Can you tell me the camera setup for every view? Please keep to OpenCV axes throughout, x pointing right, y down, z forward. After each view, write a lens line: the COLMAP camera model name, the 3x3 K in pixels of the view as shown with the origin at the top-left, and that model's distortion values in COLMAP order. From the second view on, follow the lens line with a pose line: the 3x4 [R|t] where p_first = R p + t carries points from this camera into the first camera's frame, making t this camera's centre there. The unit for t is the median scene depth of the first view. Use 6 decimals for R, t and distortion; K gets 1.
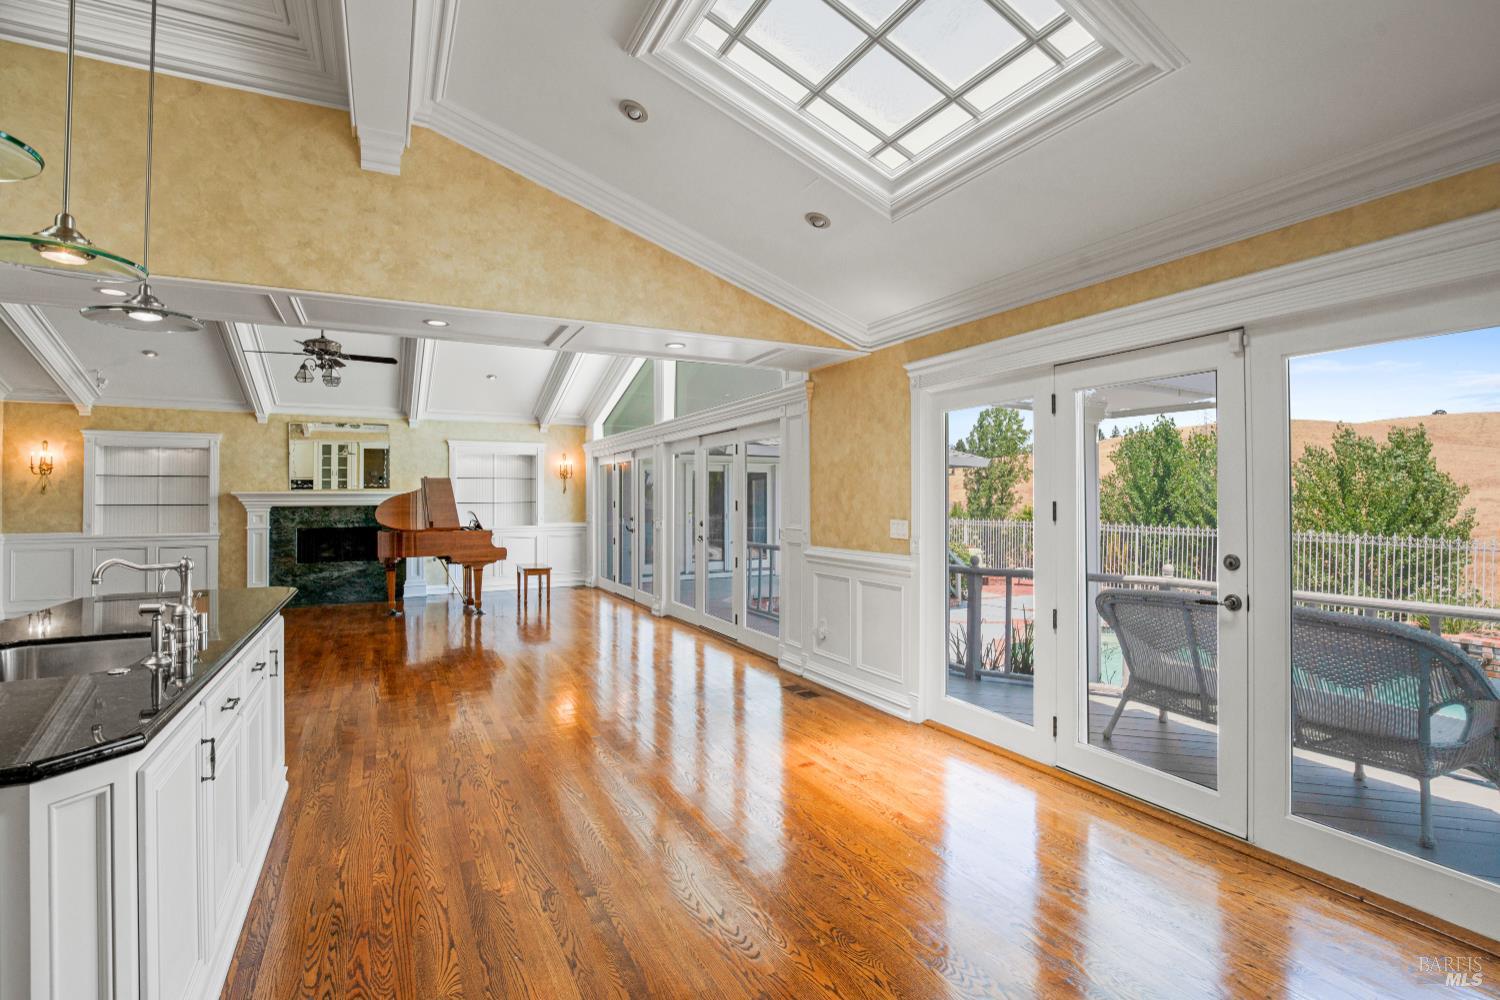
lens RADIAL K [[699.1, 0, 750.8], [0, 699.1, 490.7], [0, 0, 1]] dist [-0.034381, 0.004283]
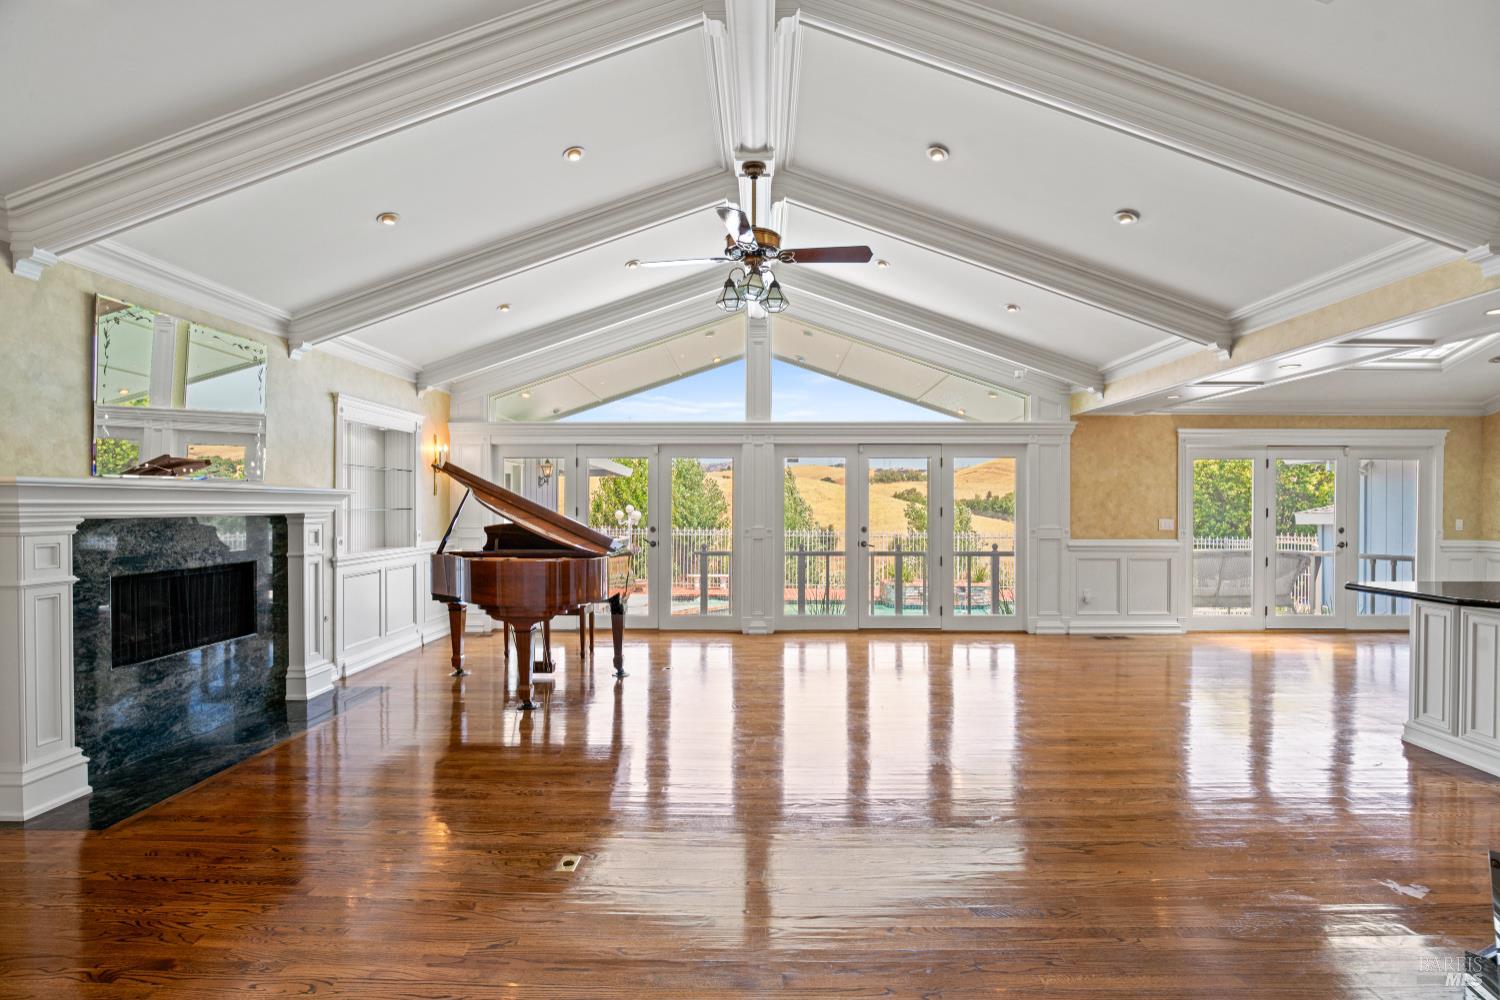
lens RADIAL K [[699.1, 0, 759.6], [0, 699.1, 508.8], [0, 0, 1]] dist [-0.034381, 0.004283]
pose [[0.475144, 0.001439, 0.879907, -0.949701], [-0.013795, 0.999888, 0.005814, 0.011586], [-0.879800, -0.014901, 0.475110, 0.587110]]
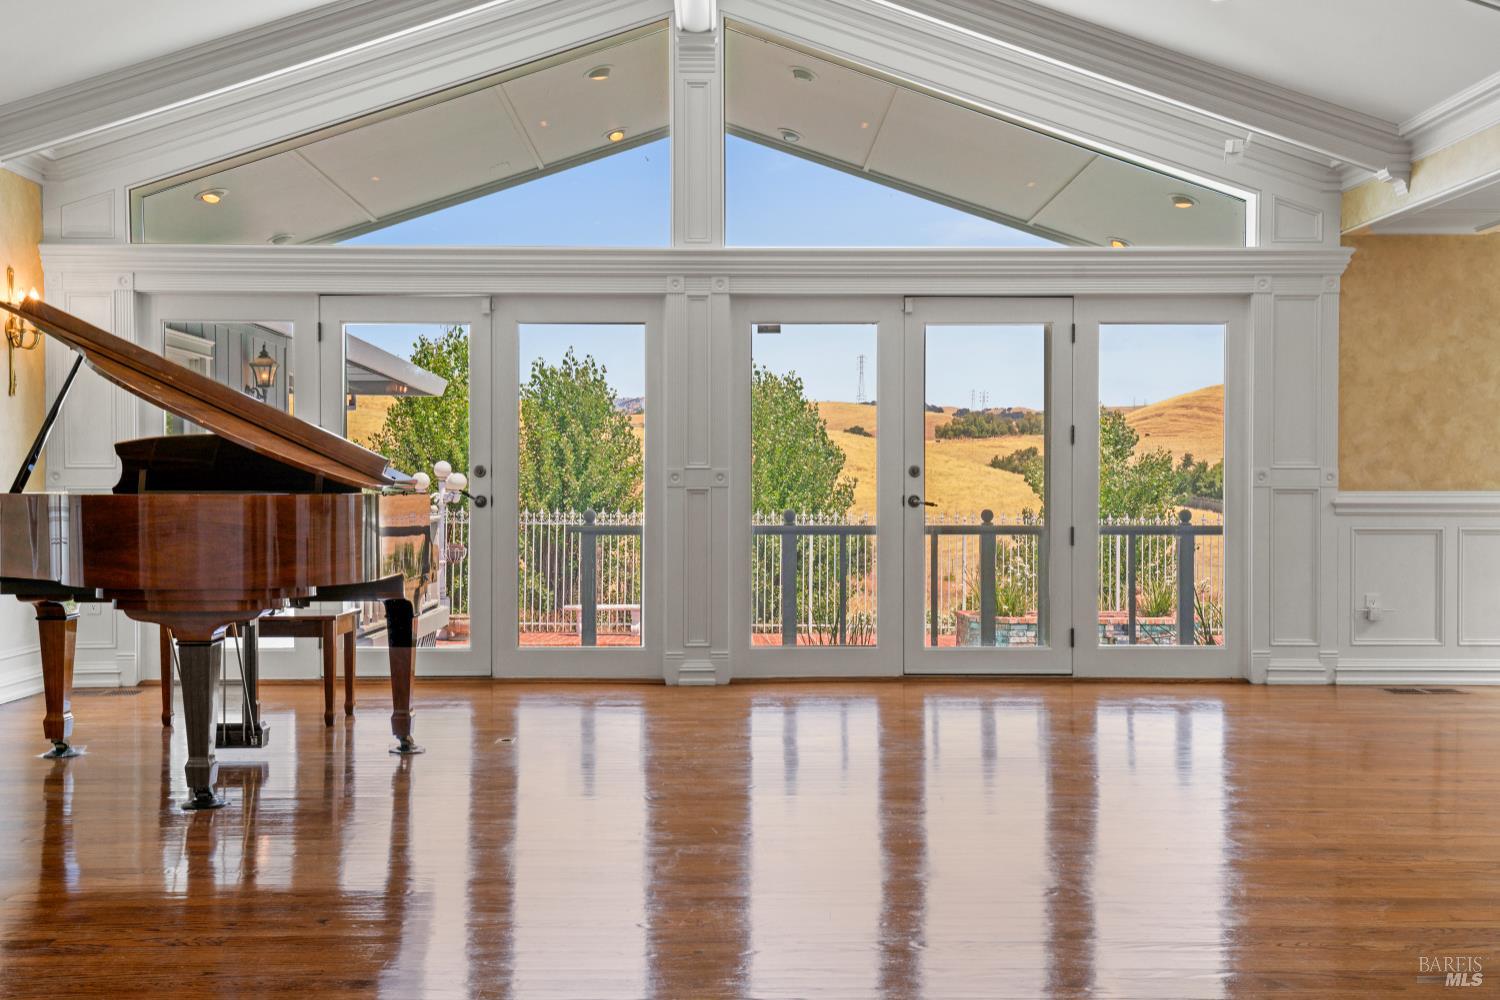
lens RADIAL K [[1436.6, 0, 758.2], [0, 1436.6, 505.0], [0, 0, 1]] dist [0.037400, 0.000000]
pose [[0.449838, -0.007047, 0.893082, -0.946434], [-0.013550, 0.999800, 0.014715, 0.052446], [-0.893007, -0.018721, 0.449653, 0.576245]]
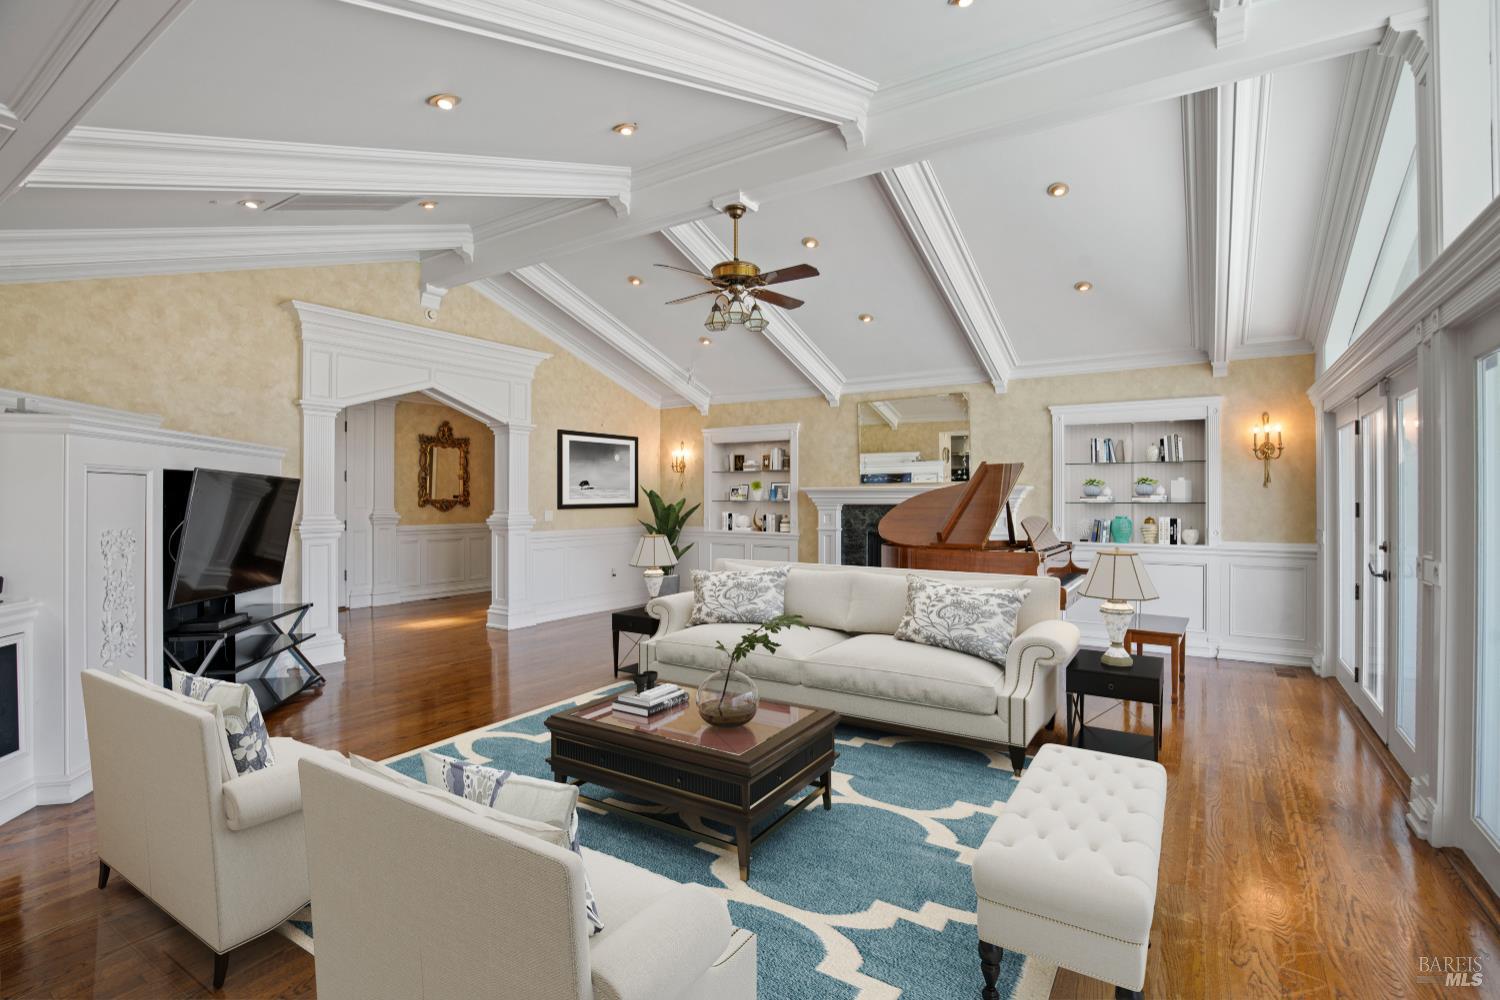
lens RADIAL K [[699.1, 0, 763.5], [0, 699.1, 498.8], [0, 0, 1]] dist [-0.034381, 0.004283]
pose [[0.492676, 0.007066, -0.870184, -0.000727], [0.006445, 0.999910, 0.011768, 0.006008], [0.870189, -0.011405, 0.492586, 0.565794]]
